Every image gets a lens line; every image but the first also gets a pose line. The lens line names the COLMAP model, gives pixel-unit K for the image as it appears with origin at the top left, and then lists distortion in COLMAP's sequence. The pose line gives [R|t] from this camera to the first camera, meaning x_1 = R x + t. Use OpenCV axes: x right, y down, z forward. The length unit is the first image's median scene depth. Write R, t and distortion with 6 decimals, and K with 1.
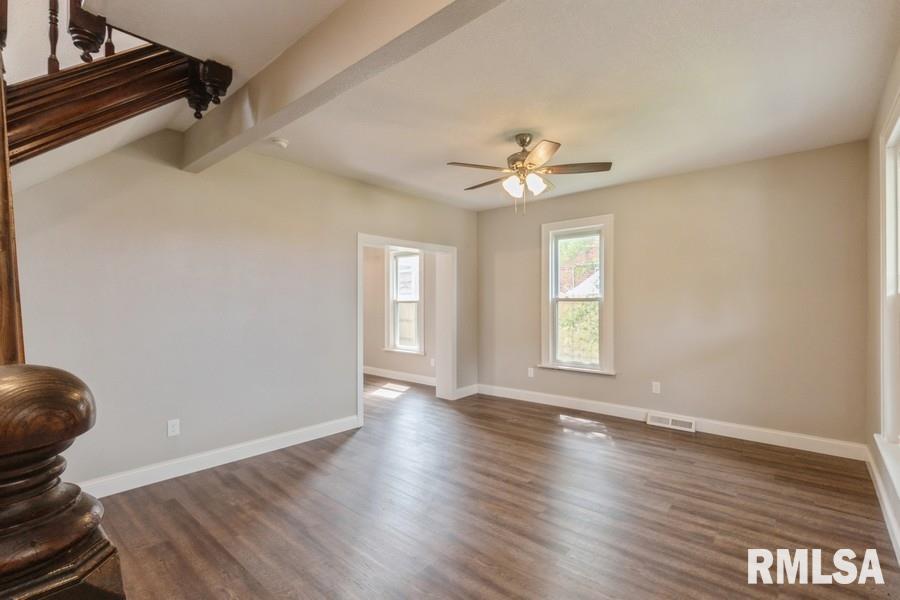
lens RADIAL K [[415.9, 0, 450.0], [0, 415.9, 300.0], [0, 0, 1]] dist [-0.000165, -0.000049]
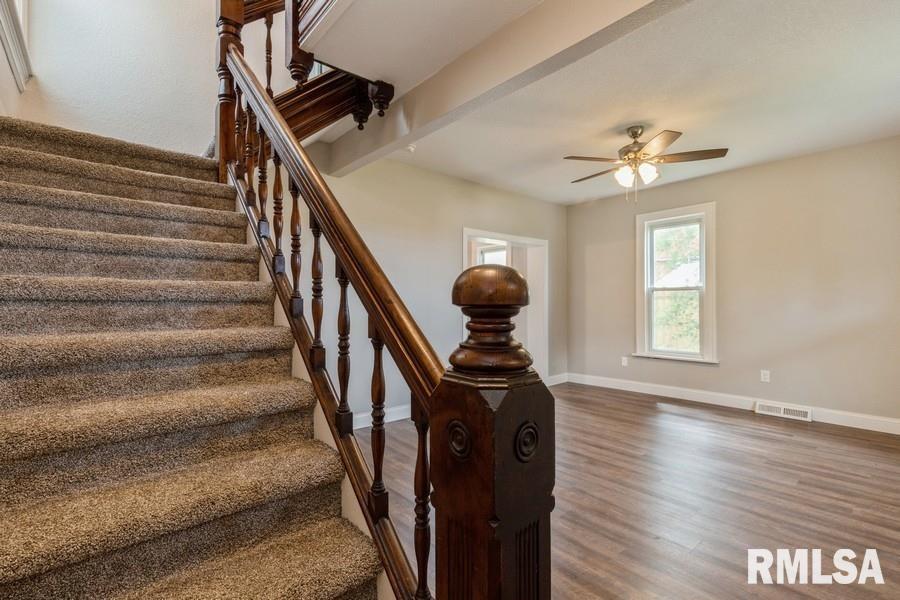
lens RADIAL K [[413.2, 0, 450.0], [0, 413.2, 300.0], [0, 0, 1]] dist [0.003226, 0.000856]
pose [[0.989399, -0.001947, -0.145209, -0.136836], [0.001448, 0.999993, -0.003546, 0.045133], [0.145215, 0.003298, 0.989395, -0.108447]]
